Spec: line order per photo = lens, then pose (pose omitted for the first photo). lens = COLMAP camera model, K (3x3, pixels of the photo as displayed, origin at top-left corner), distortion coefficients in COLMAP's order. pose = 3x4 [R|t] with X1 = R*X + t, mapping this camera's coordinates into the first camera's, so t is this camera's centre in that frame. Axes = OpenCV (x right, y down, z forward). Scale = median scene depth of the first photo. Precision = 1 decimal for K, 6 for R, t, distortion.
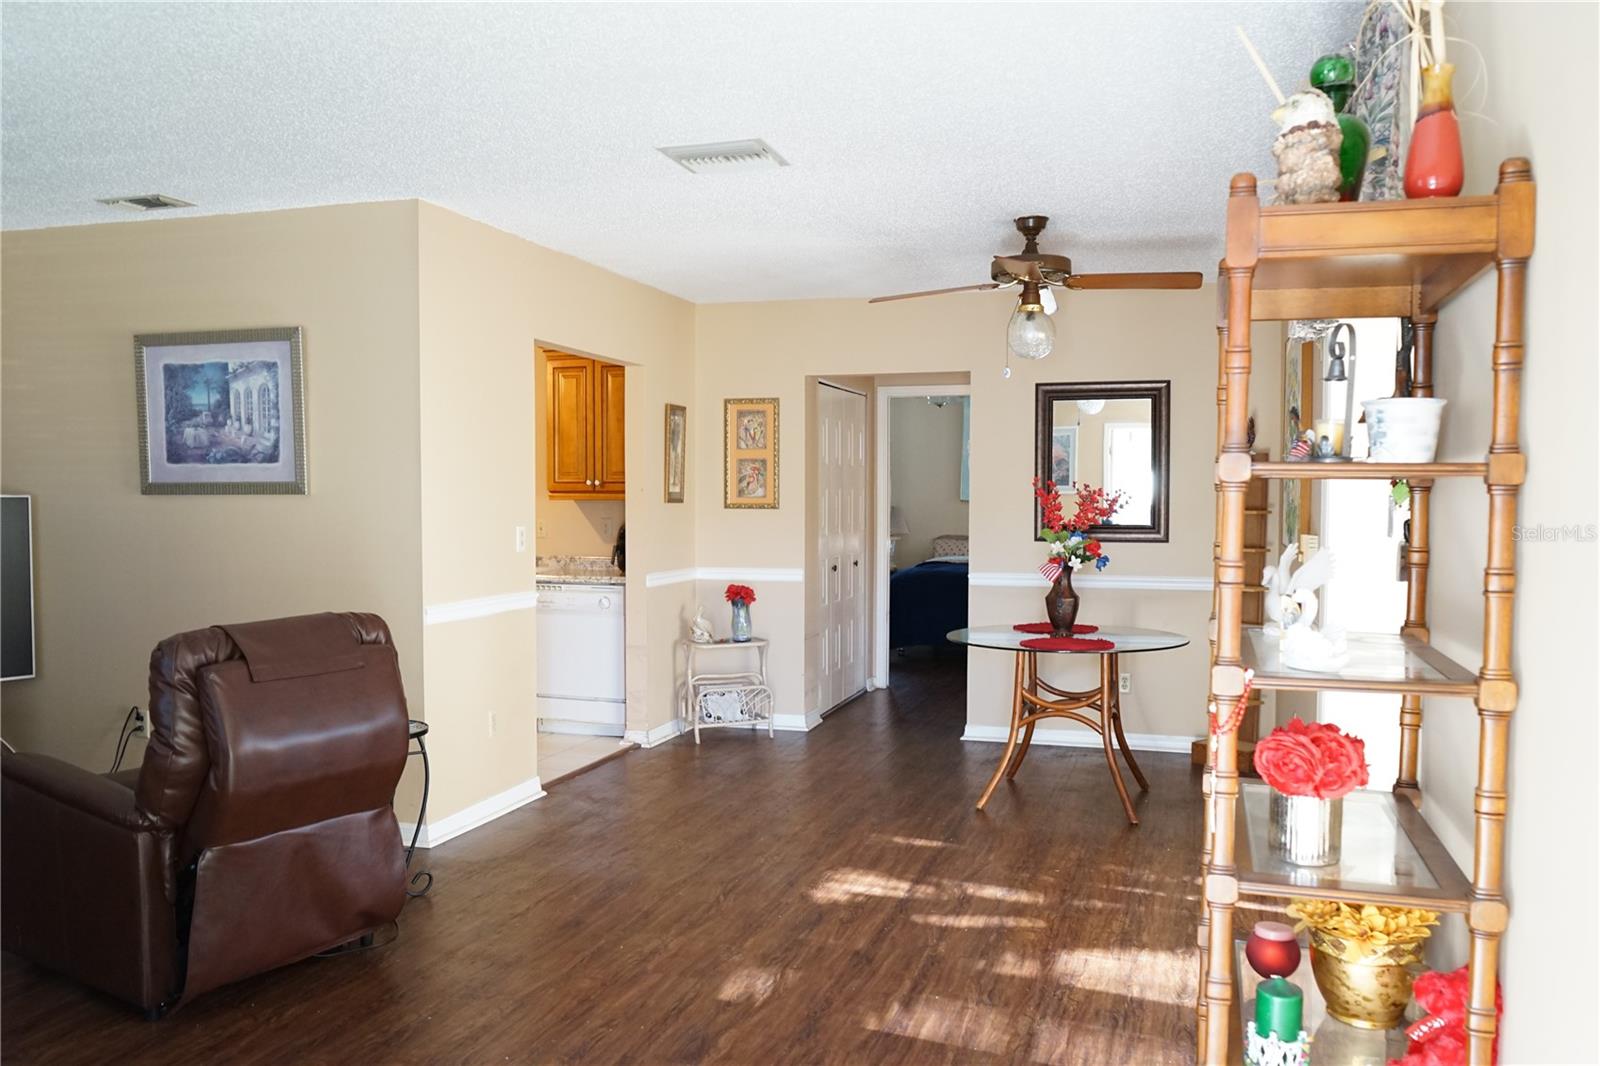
lens RADIAL K [[1273.1, 0, 799.7], [0, 1273.1, 544.2], [0, 0, 1]] dist [-0.015176, 0.014586]
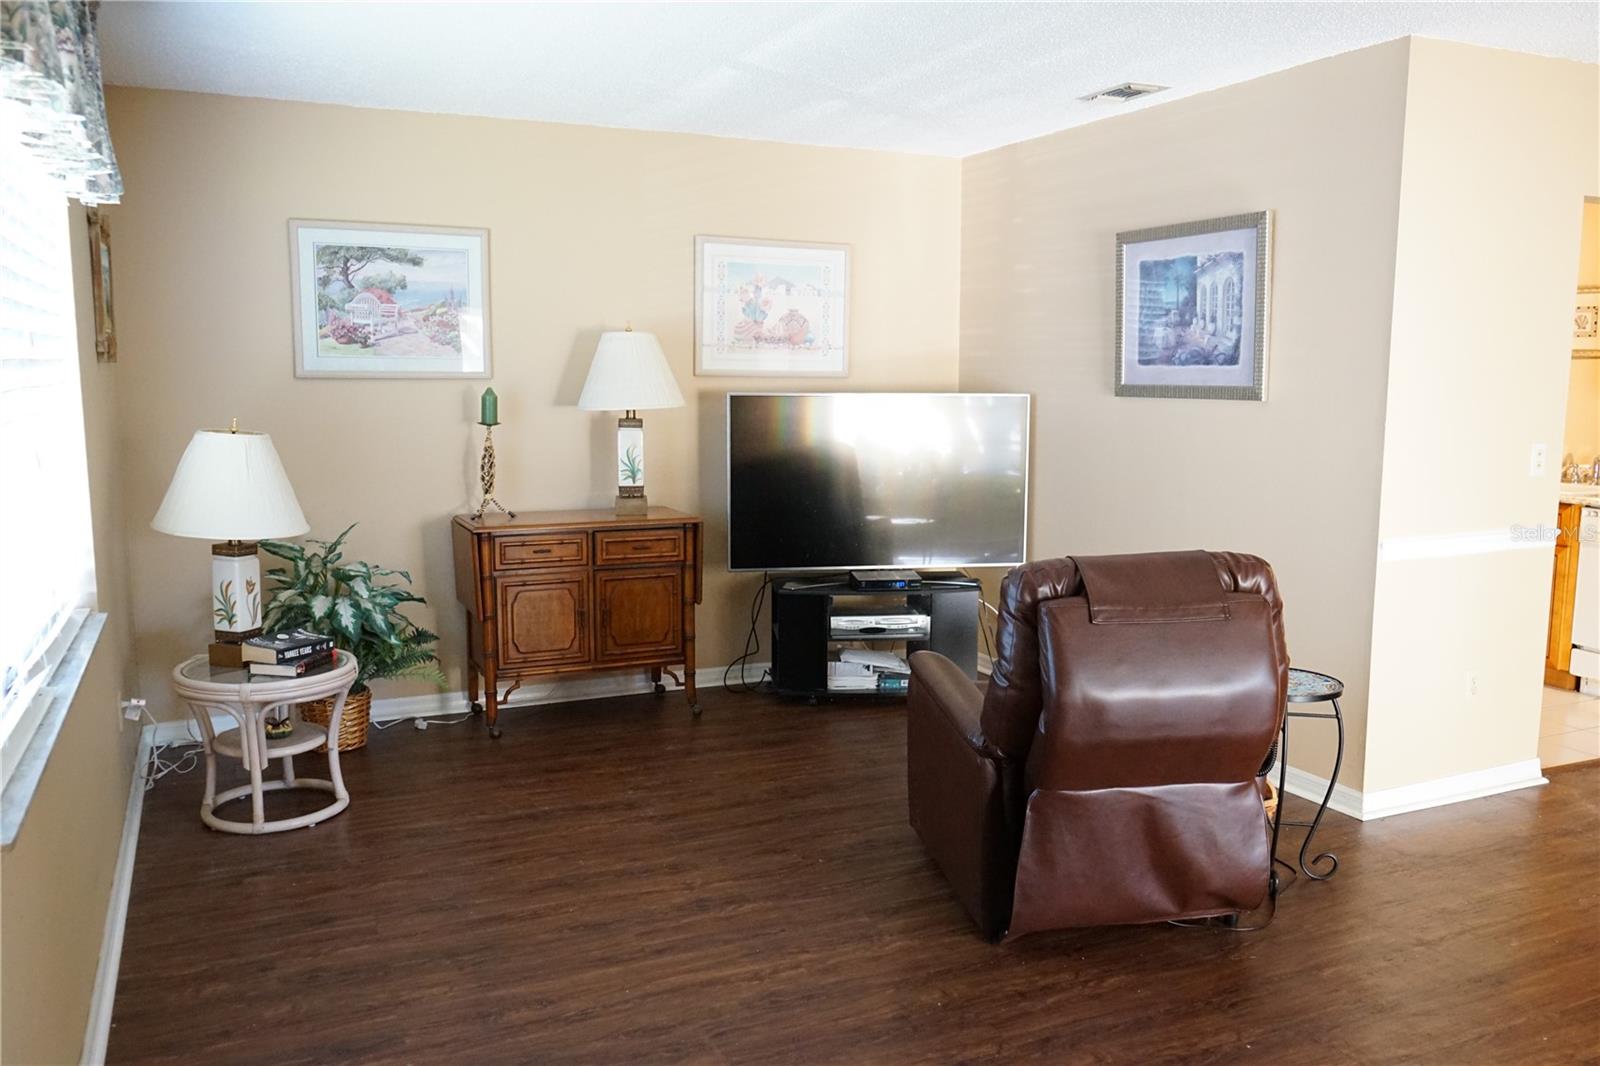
lens RADIAL K [[1273.1, 0, 799.7], [0, 1273.1, 544.2], [0, 0, 1]] dist [-0.015176, 0.014586]
pose [[0.670057, 0.101821, -0.735293, 0.060860], [-0.029380, 0.993409, 0.110792, -0.027743], [0.741728, -0.052634, 0.668632, 0.148937]]
